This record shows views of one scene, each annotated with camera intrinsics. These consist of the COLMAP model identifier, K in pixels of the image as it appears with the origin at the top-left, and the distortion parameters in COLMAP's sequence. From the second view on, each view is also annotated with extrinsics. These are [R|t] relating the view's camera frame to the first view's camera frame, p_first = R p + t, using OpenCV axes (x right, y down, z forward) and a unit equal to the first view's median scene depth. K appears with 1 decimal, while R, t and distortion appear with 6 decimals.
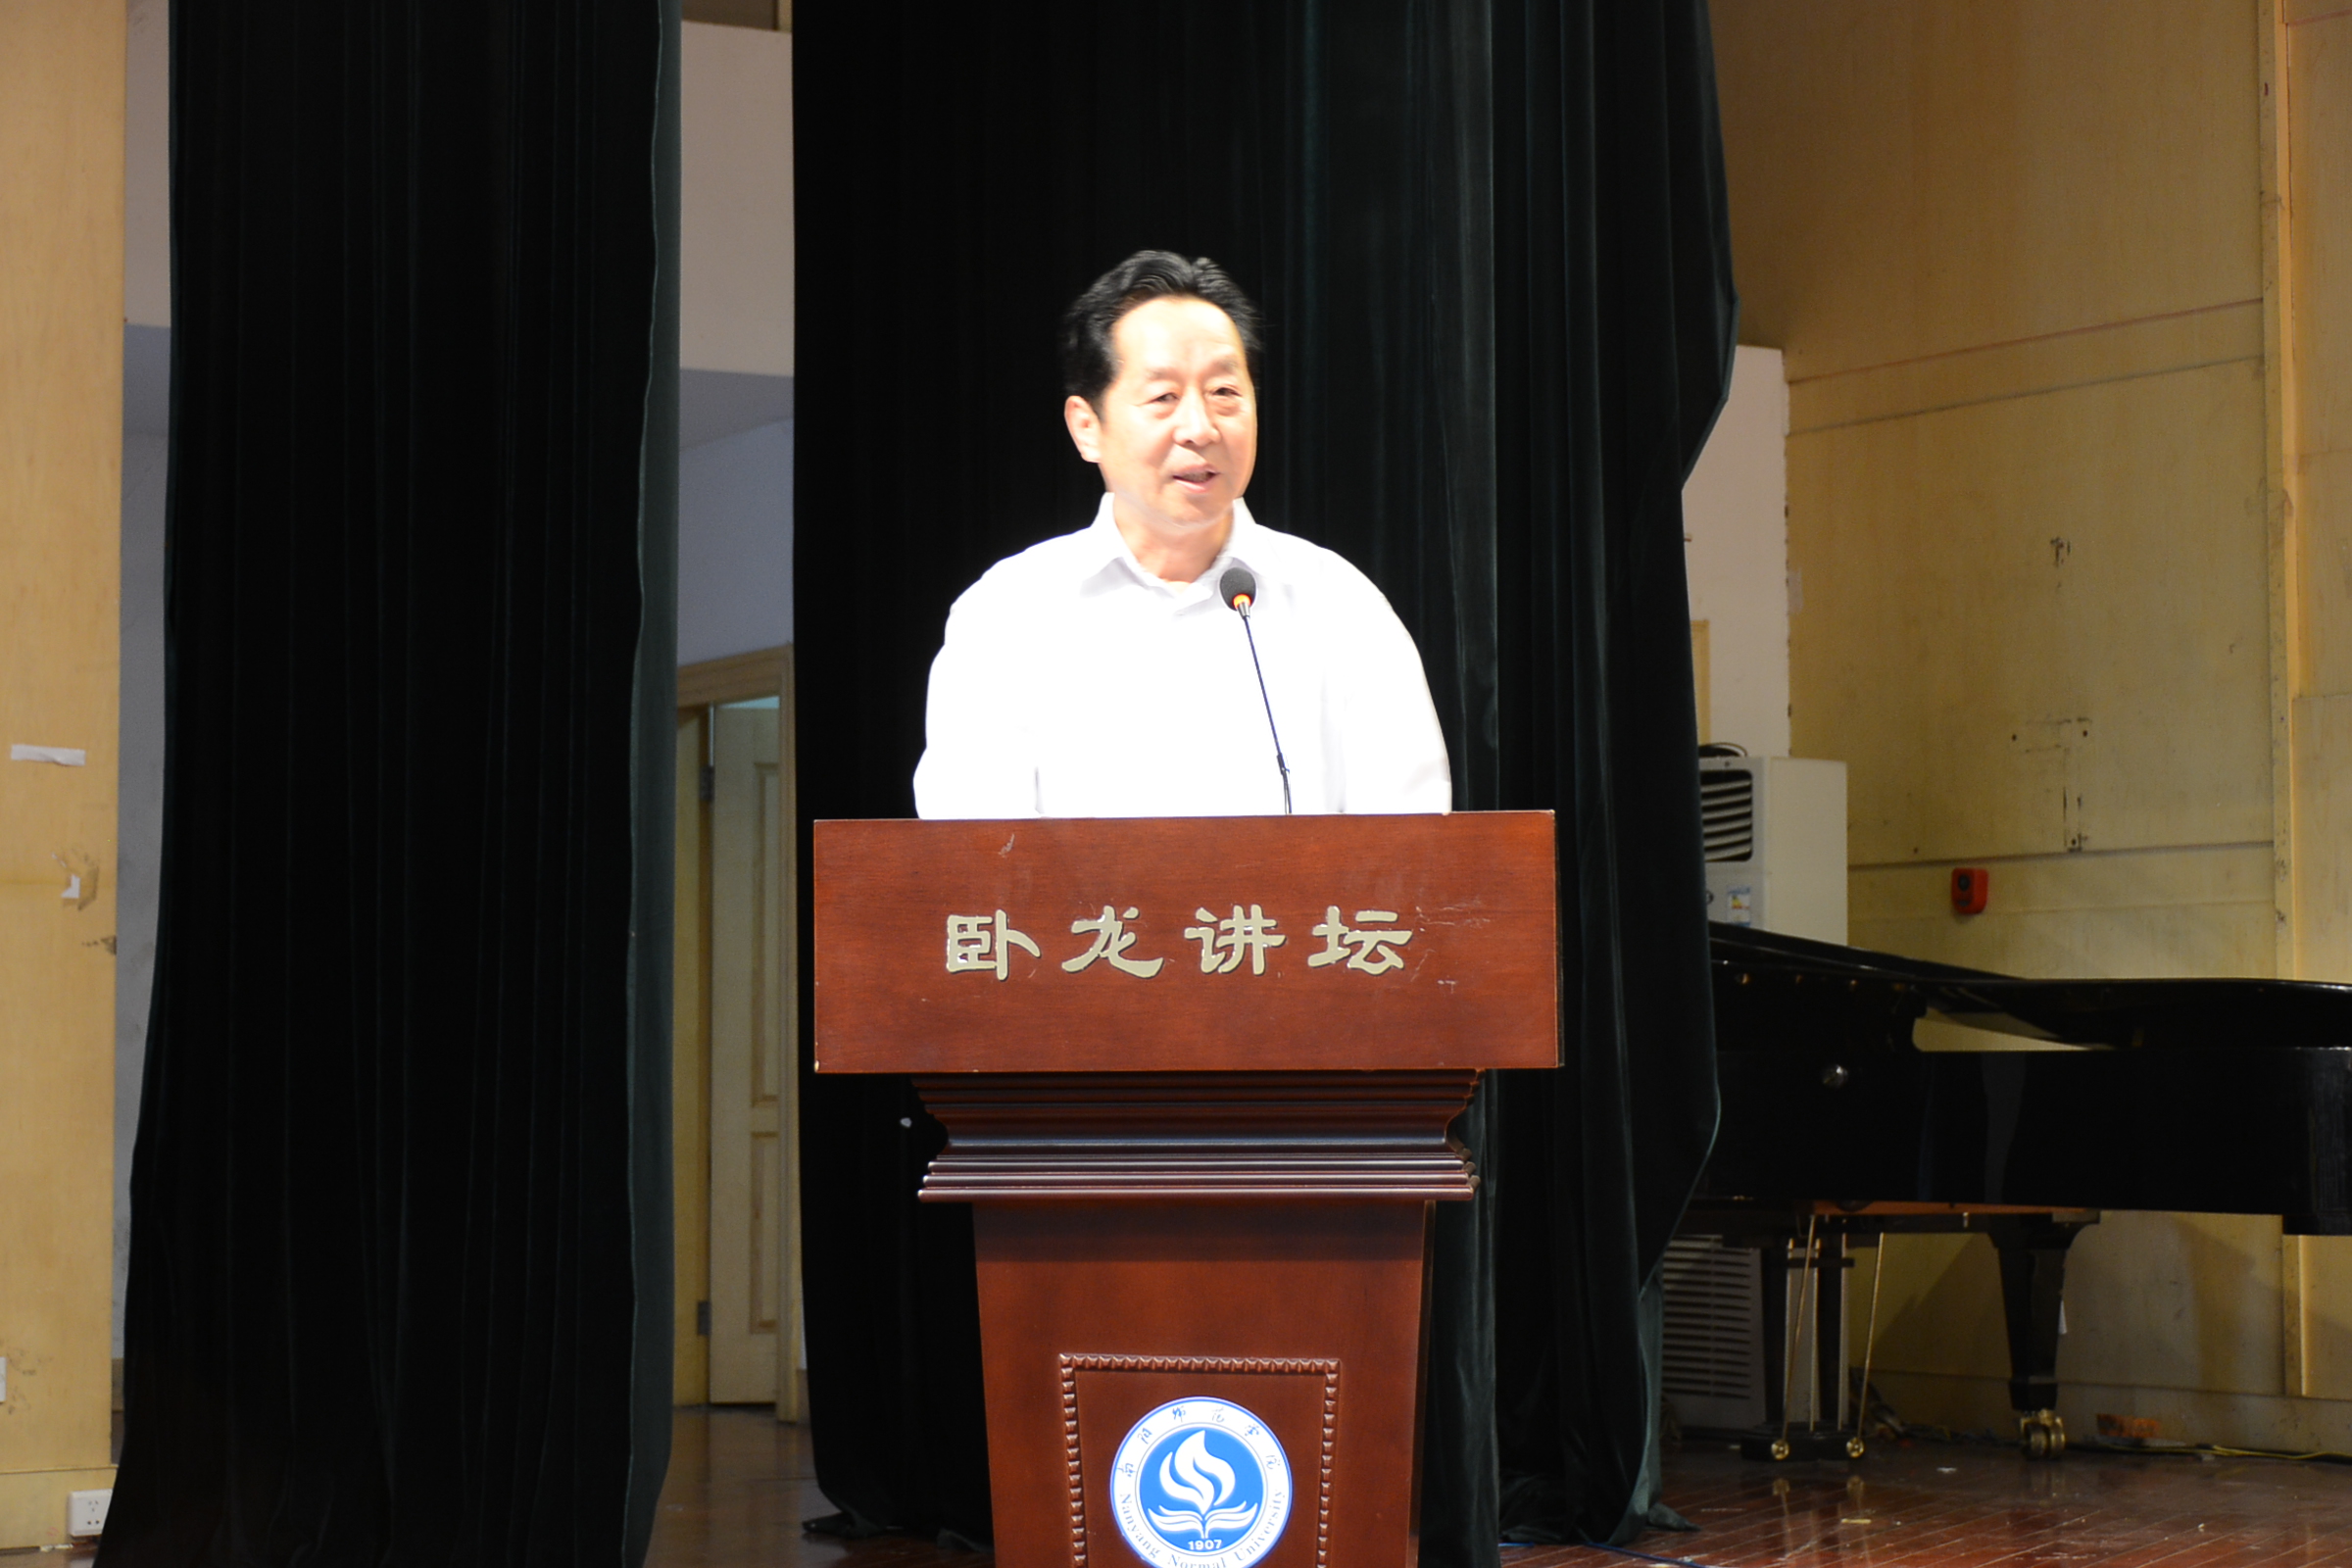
lens RADIAL K [[4594.9, 0, 1170.6], [0, 4594.9, 787.3], [0, 0, 1]] dist [-0.010407, 0.000000]
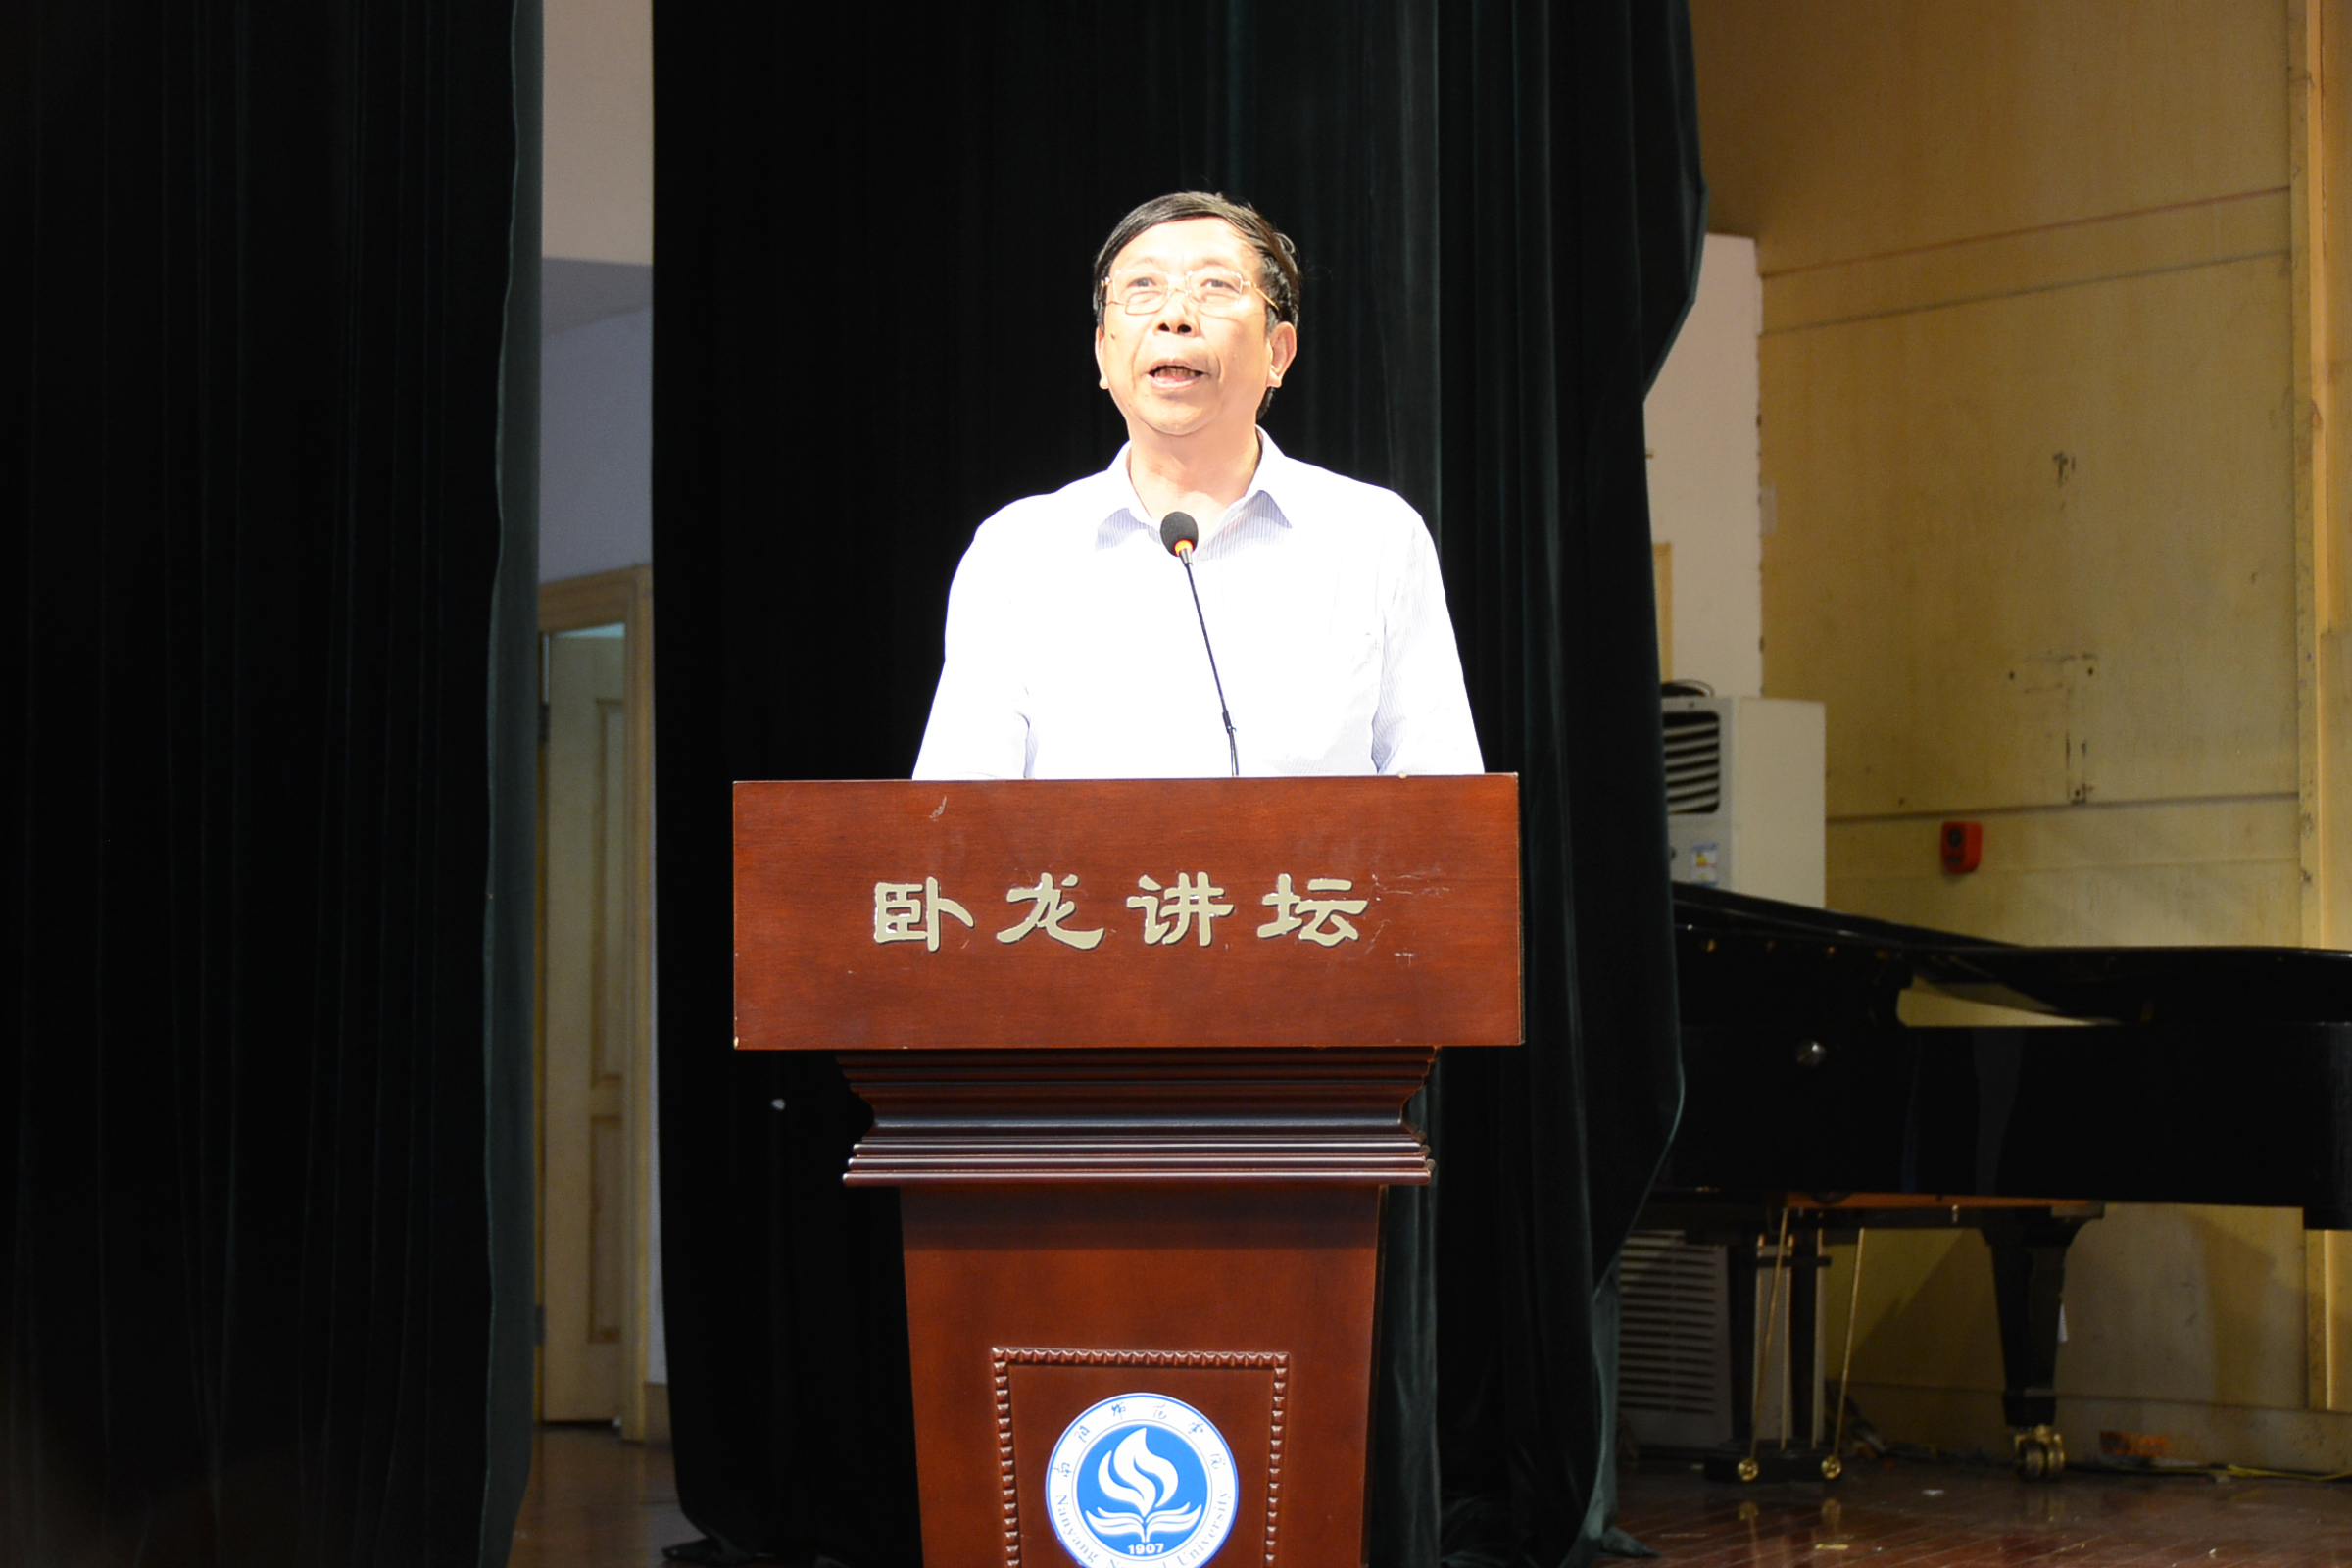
lens RADIAL K [[5338.6, 0, 1180.3], [0, 5338.6, 782.2], [0, 0, 1]] dist [-0.013399, 0.000000]
pose [[0.999658, 0.002292, 0.026045, -0.006386], [-0.002606, 0.999924, 0.012043, -0.002683], [-0.026016, -0.012107, 0.999588, -0.042612]]
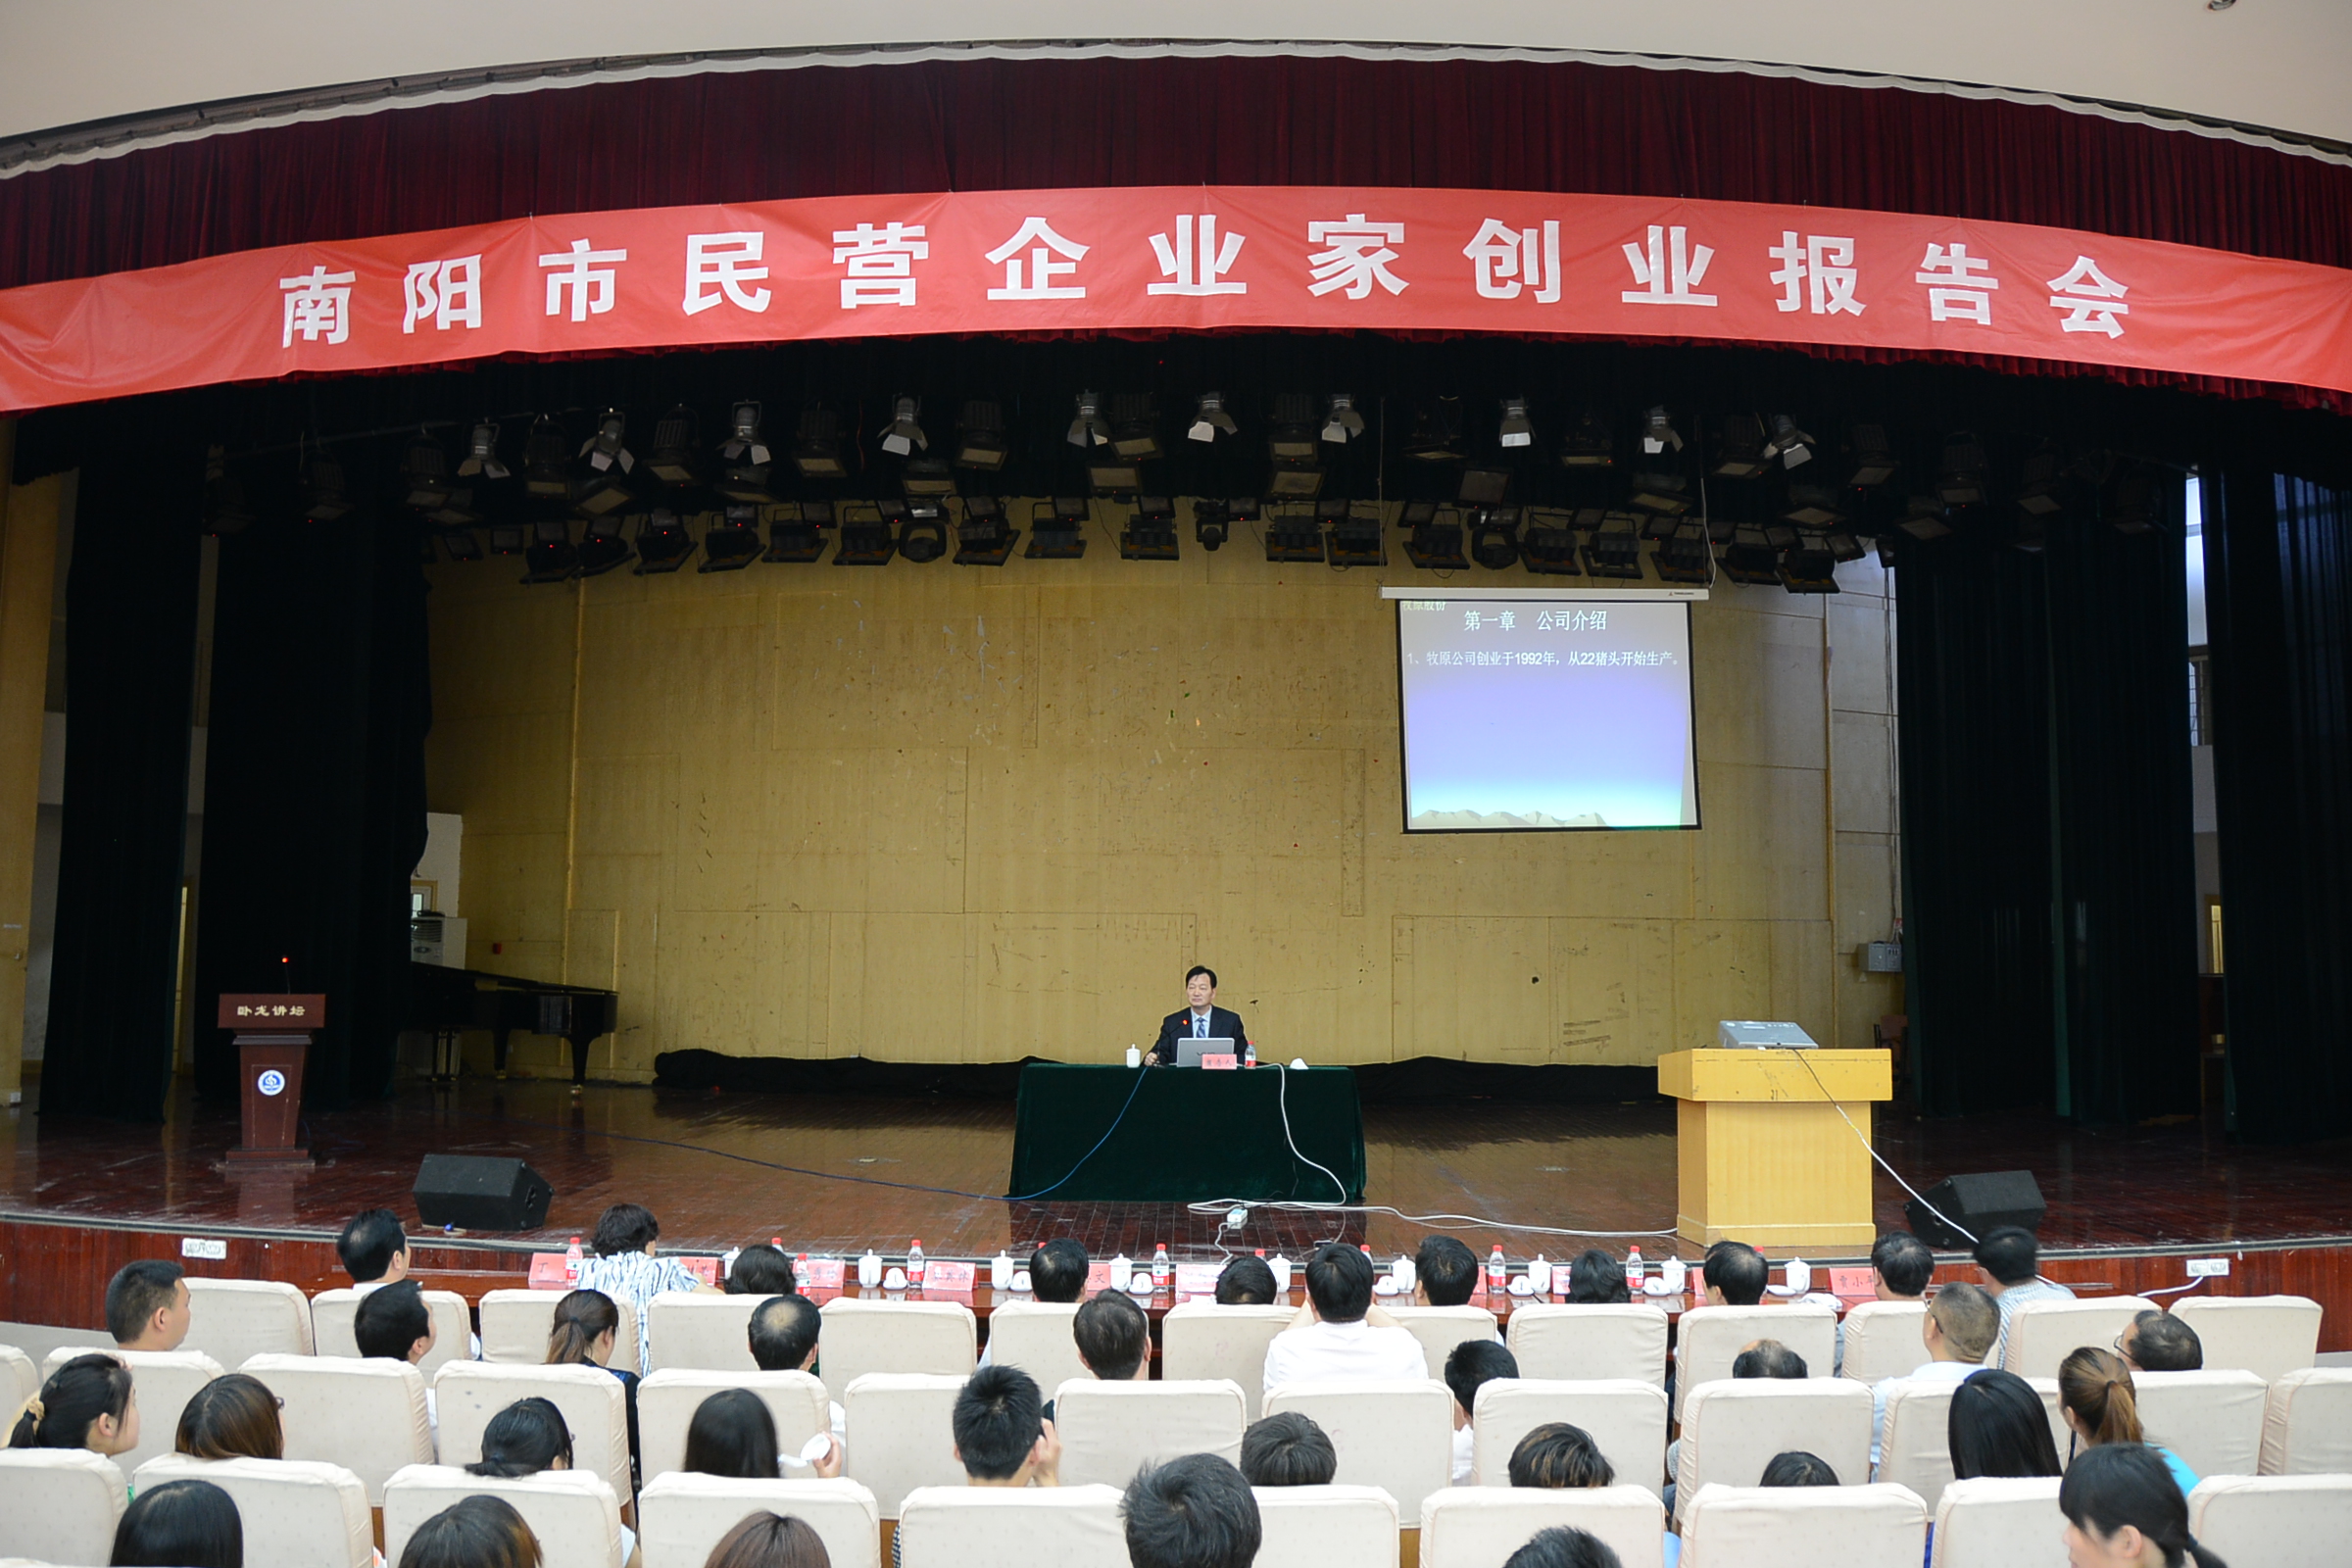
lens RADIAL K [[1916.1, 0, 1171.3], [0, 1916.1, 782.8], [0, 0, 1]] dist [-0.017749, -0.004253]
pose [[0.915011, 0.049486, 0.400382, 0.036056], [-0.043885, 0.998768, -0.023153, -0.147168], [-0.401034, 0.003614, 0.916056, -1.096778]]
